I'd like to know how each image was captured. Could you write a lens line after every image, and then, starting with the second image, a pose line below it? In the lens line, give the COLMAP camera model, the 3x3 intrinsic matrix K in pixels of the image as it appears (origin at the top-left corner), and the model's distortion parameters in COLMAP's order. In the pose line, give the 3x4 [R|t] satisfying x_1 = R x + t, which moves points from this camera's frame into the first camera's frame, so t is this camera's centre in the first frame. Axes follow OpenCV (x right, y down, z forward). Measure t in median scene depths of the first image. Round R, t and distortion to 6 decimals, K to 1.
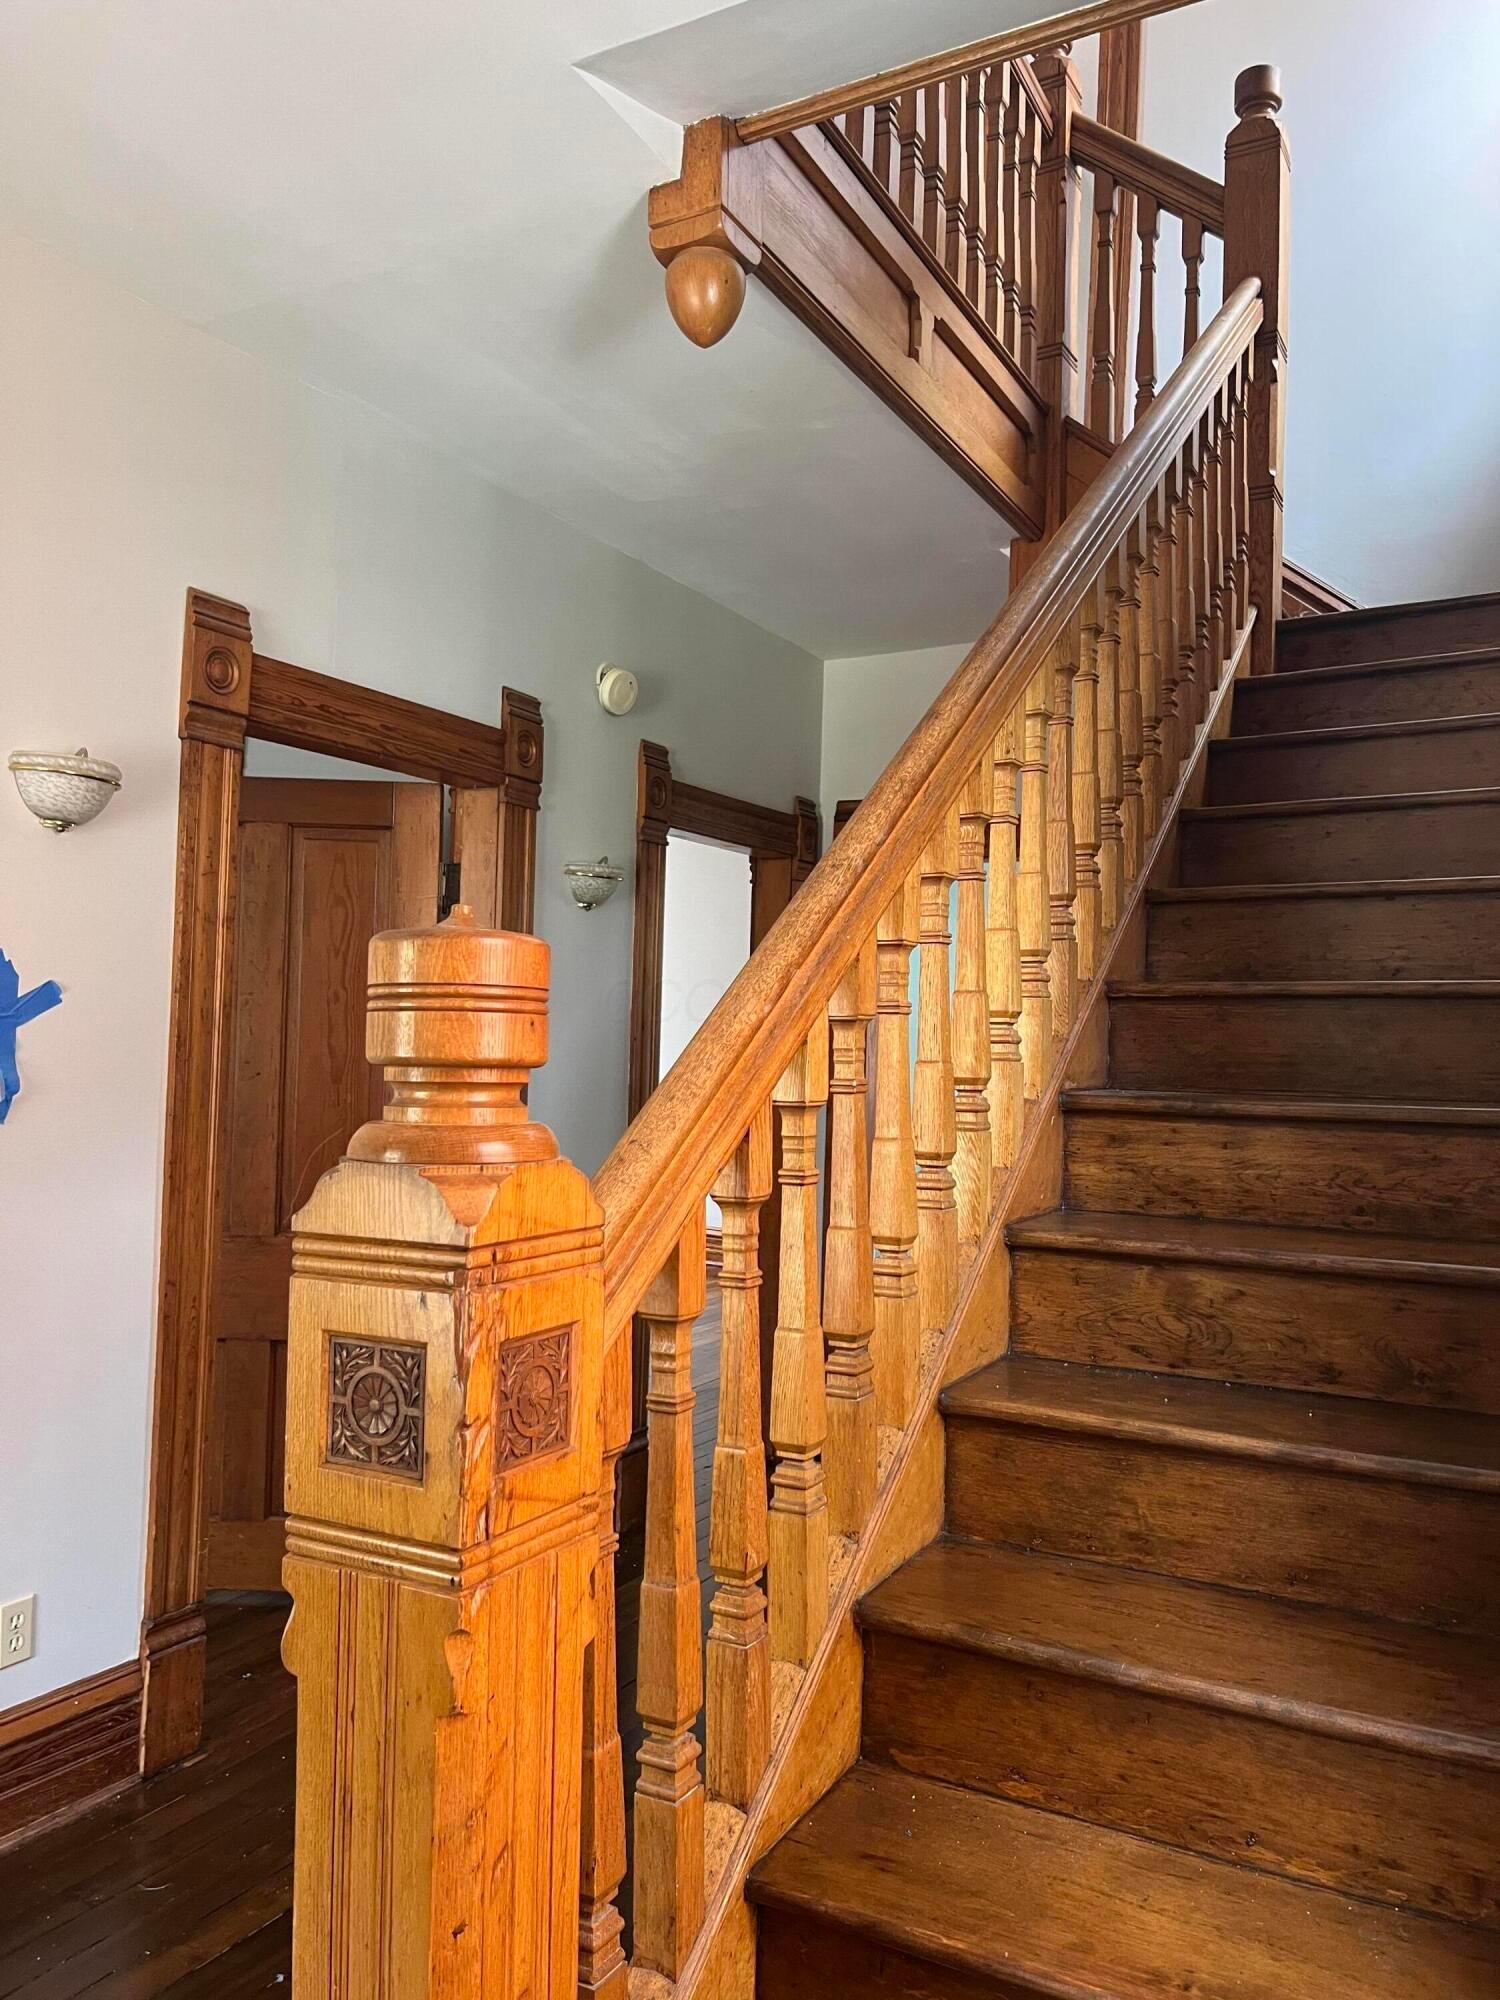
lens RADIAL K [[1514.5, 0, 760.6], [0, 1514.5, 1010.5], [0, 0, 1]] dist [0.073602, -0.082773]
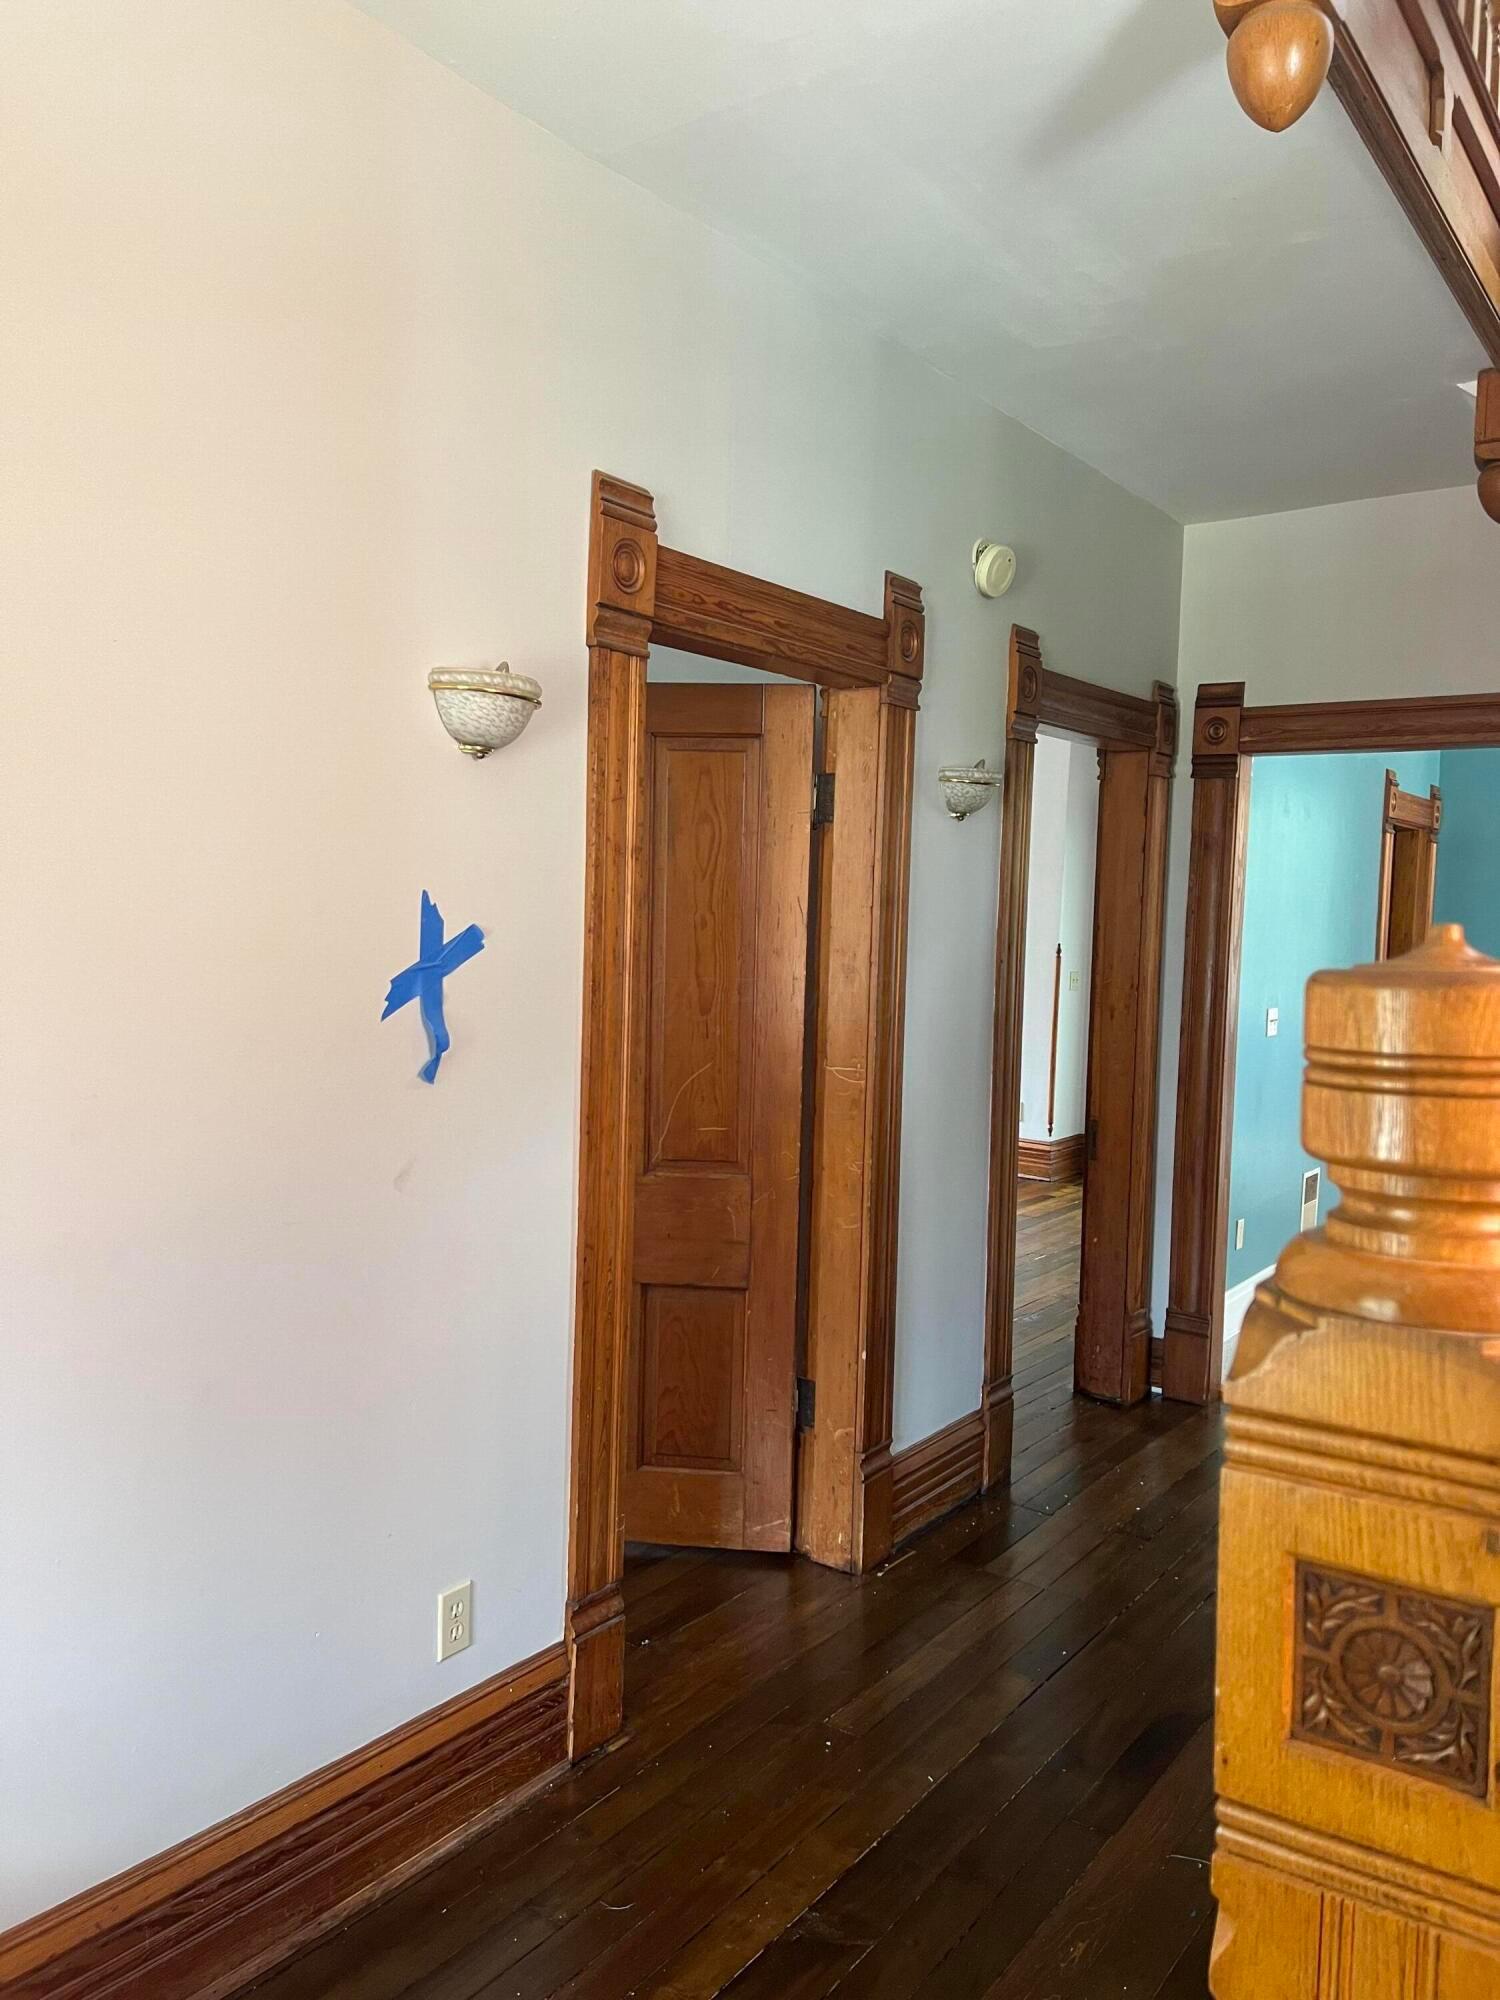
lens RADIAL K [[1514.5, 0, 760.6], [0, 1514.5, 1010.5], [0, 0, 1]] dist [0.073602, -0.082773]
pose [[0.992729, 0.003492, -0.120317, -0.169566], [0.006150, 0.996802, 0.079673, -0.035808], [0.120211, -0.079834, 0.989533, 0.115393]]
